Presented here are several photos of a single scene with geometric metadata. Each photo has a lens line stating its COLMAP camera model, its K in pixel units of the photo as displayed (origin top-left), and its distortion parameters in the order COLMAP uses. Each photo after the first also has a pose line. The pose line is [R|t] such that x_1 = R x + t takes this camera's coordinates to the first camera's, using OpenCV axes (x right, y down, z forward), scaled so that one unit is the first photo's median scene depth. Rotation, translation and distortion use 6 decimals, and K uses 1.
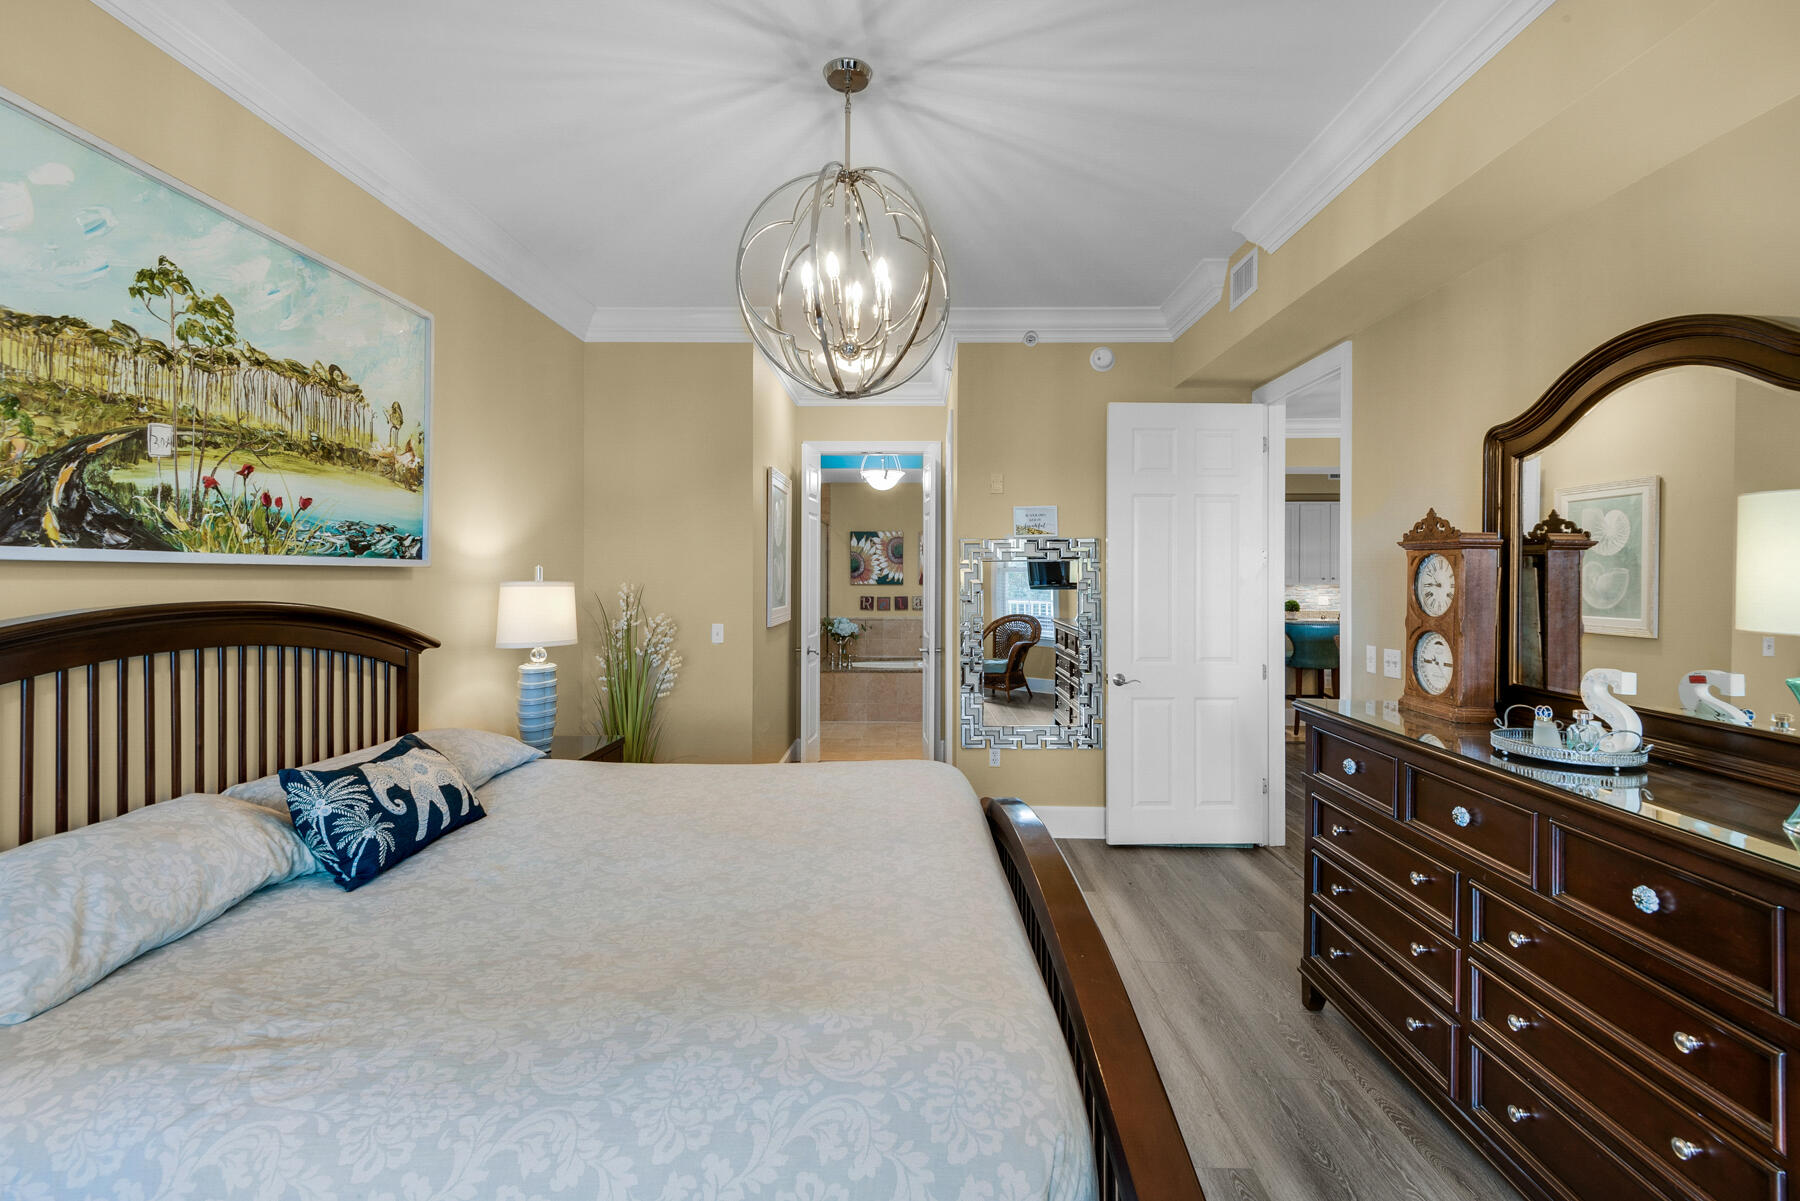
lens RADIAL K [[829.7, 0, 908.9], [0, 829.7, 582.6], [0, 0, 1]] dist [0.028433, -0.011585]
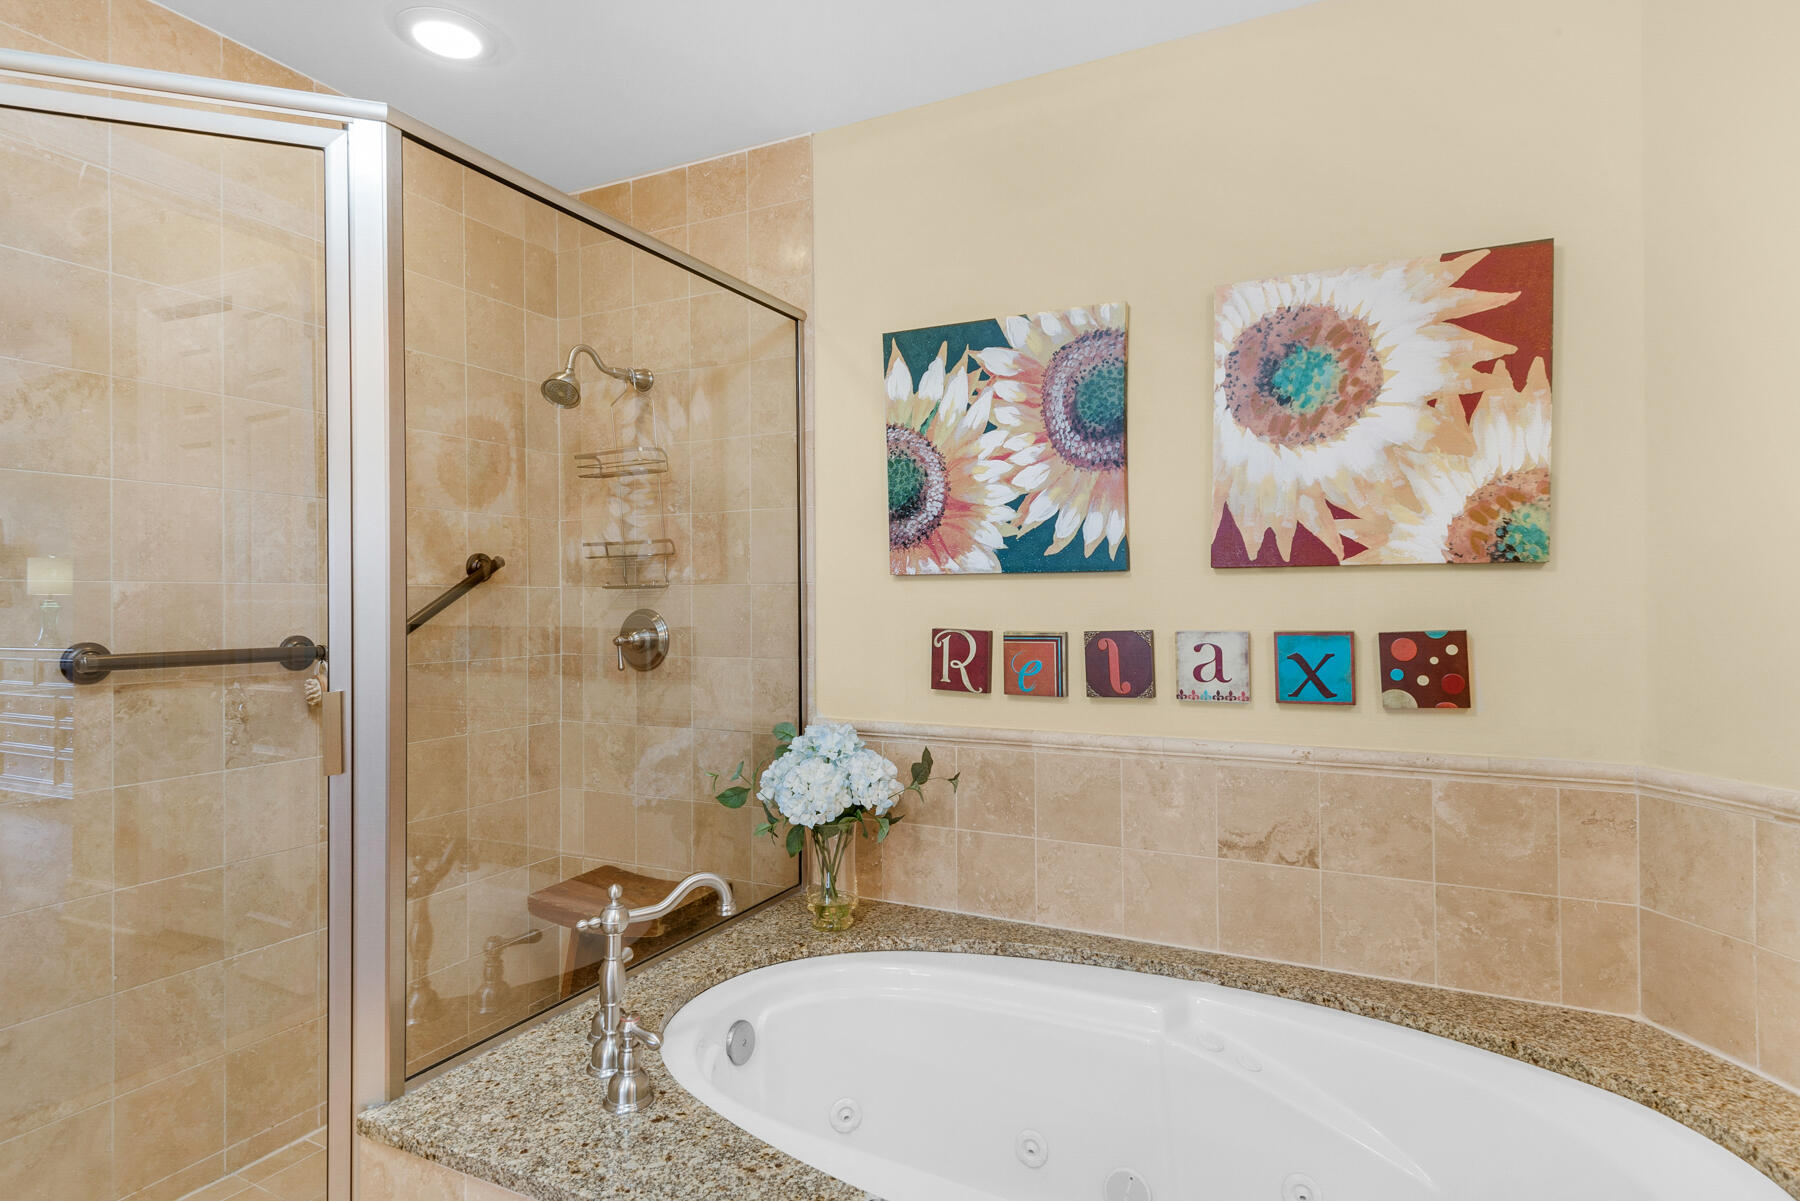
lens RADIAL K [[940.6, 0, 893.6], [0, 940.6, 598.6], [0, 0, 1]] dist [0.025899, -0.017414]
pose [[0.894660, -0.009927, -0.446638, 0.043159], [0.004754, 0.999908, -0.012700, 0.011654], [0.446723, 0.009239, 0.894625, 0.775577]]
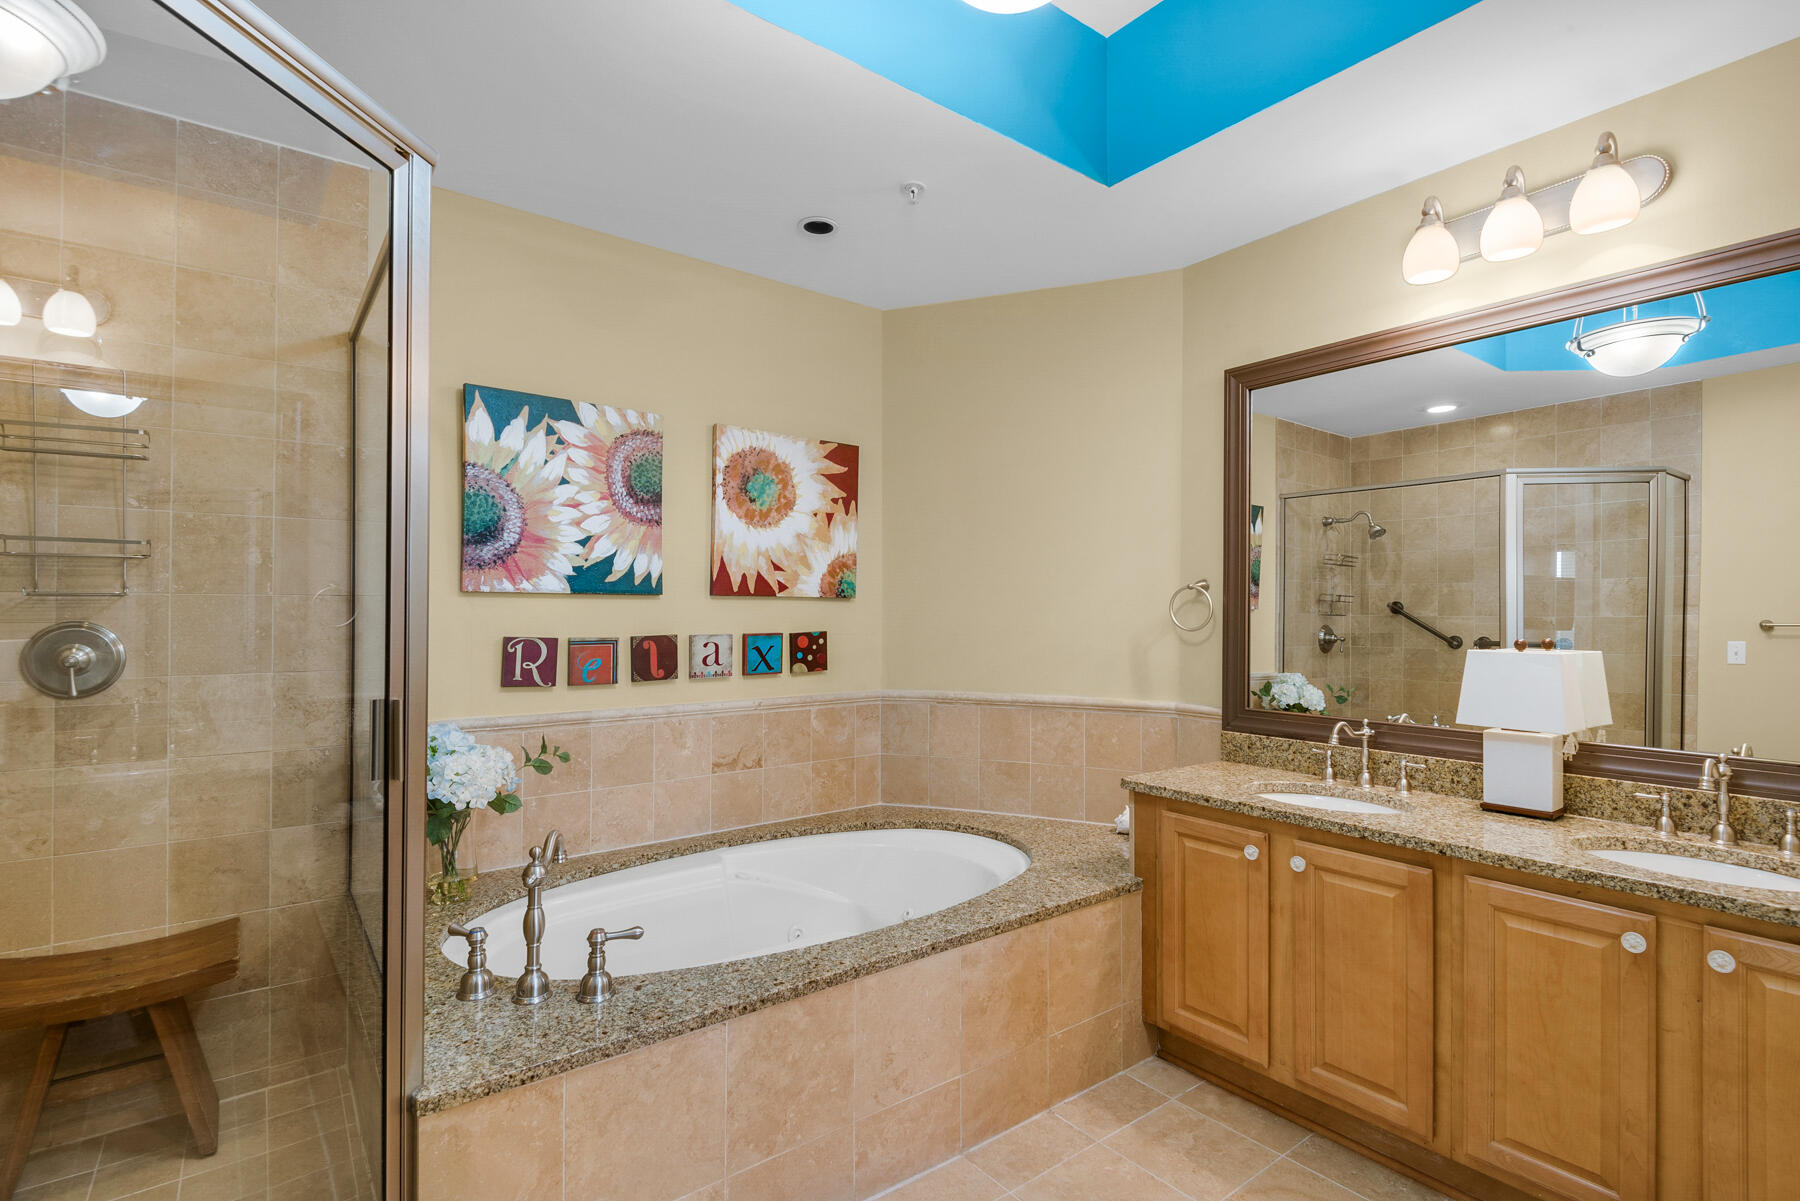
lens RADIAL K [[844.6, 0, 896.2], [0, 844.6, 603.9], [0, 0, 1]] dist [0.026263, -0.015058]
pose [[0.796328, 0.006016, 0.604835, -0.122292], [0.004692, 0.999859, -0.016123, 0.010816], [-0.604847, 0.015677, 0.796187, 0.710908]]
